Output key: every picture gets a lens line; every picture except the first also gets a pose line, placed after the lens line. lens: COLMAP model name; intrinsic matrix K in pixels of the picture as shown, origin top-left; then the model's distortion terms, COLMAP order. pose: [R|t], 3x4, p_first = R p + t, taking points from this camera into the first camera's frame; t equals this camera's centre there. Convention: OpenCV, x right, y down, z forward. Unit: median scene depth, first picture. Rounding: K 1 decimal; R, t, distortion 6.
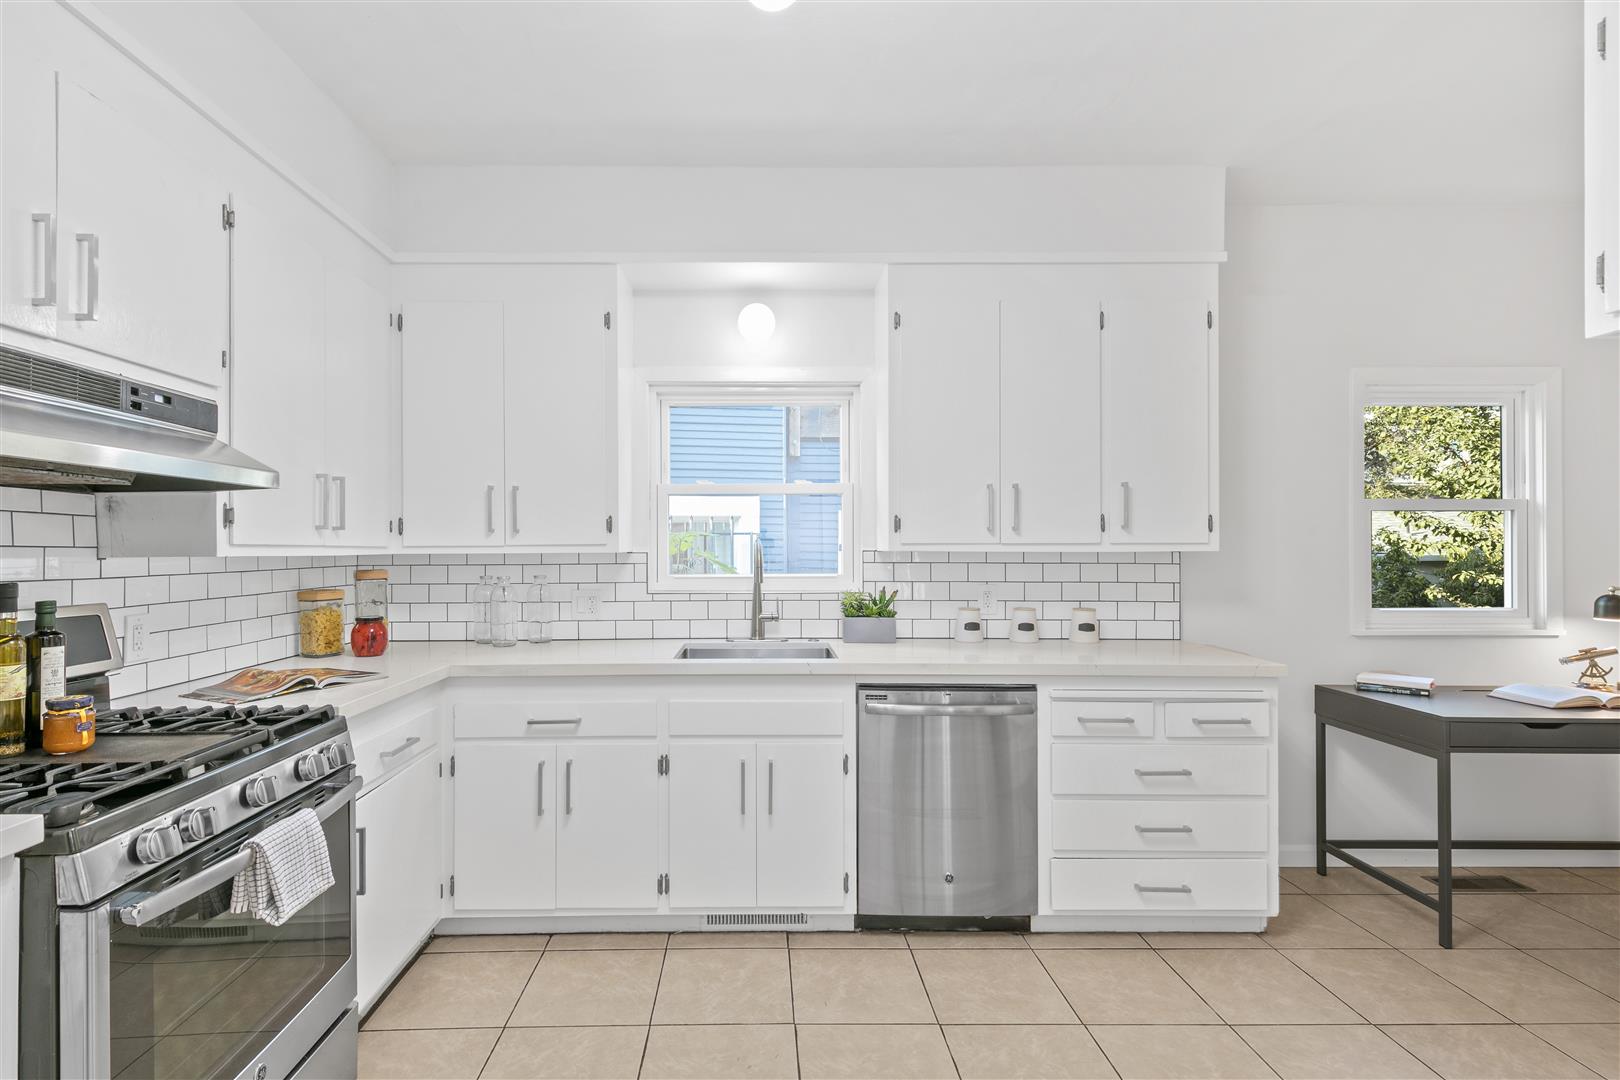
lens RADIAL K [[771.6, 0, 810.0], [0, 771.6, 540.0], [0, 0, 1]] dist [0.004676, -0.001203]
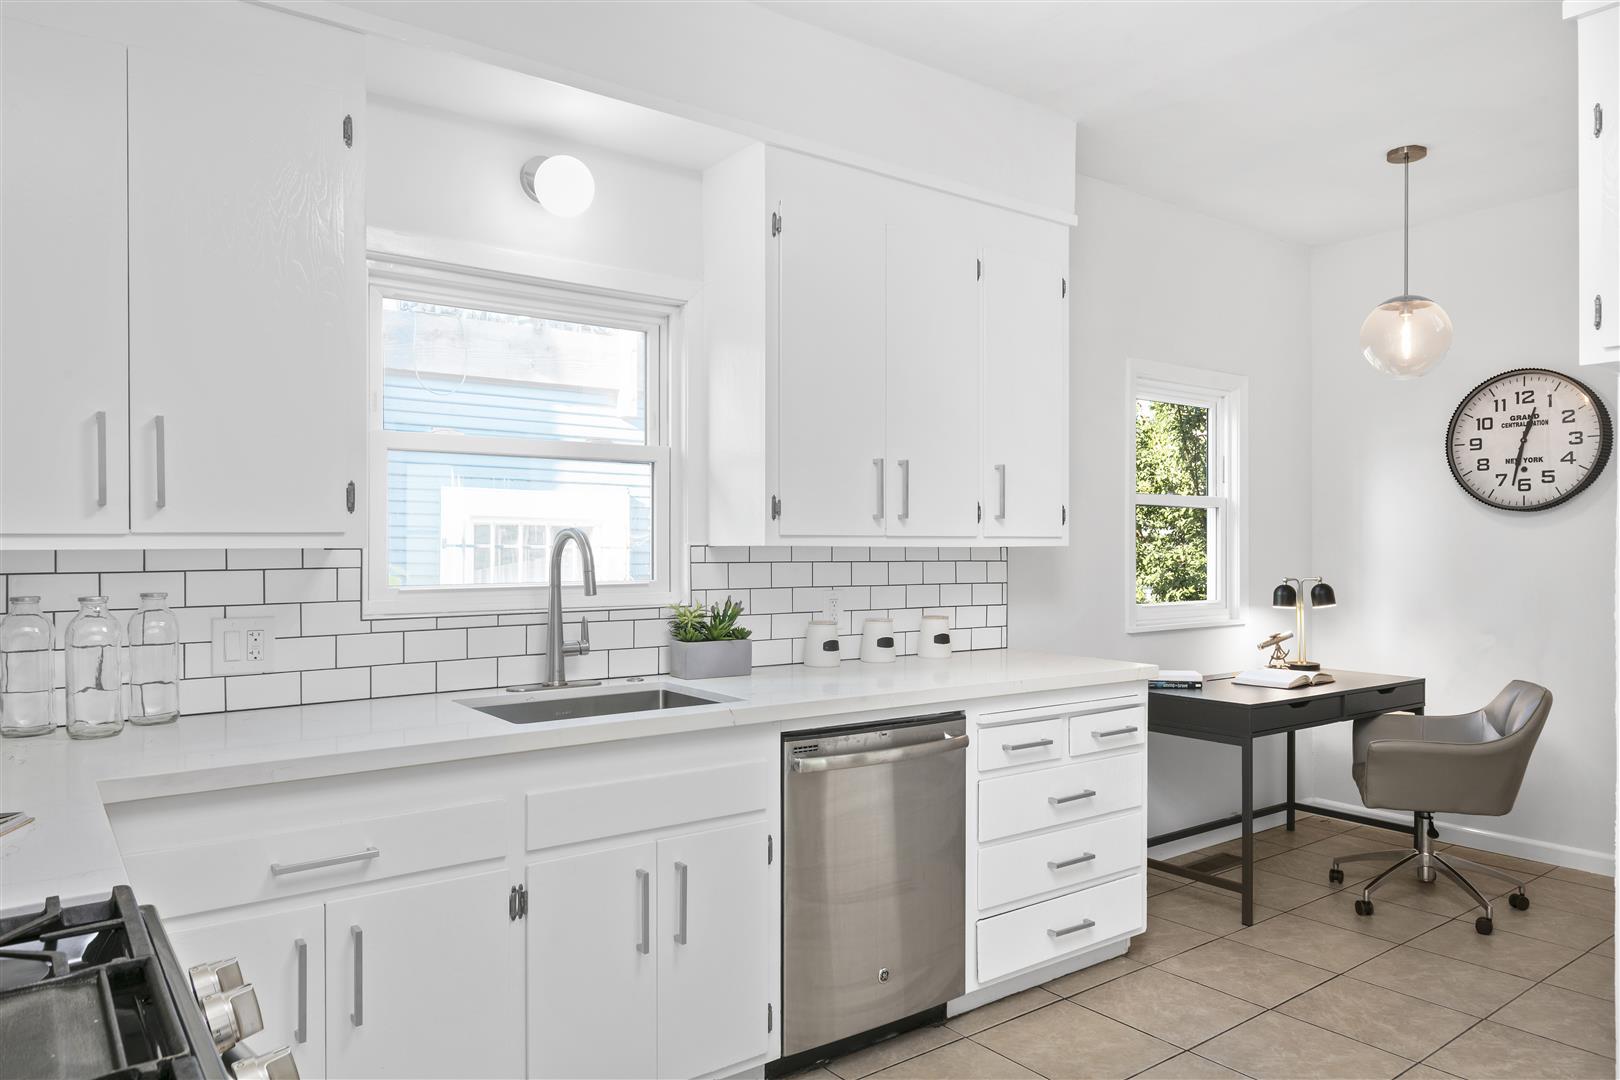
lens RADIAL K [[1065.8, 0, 810.0], [0, 1065.8, 540.0], [0, 0, 1]] dist [-0.007707, 0.001457]
pose [[0.801064, 0.004016, 0.598566, -0.456266], [-0.005755, 0.999983, 0.000992, 0.008117], [-0.598551, -0.004239, 0.801073, 0.185757]]
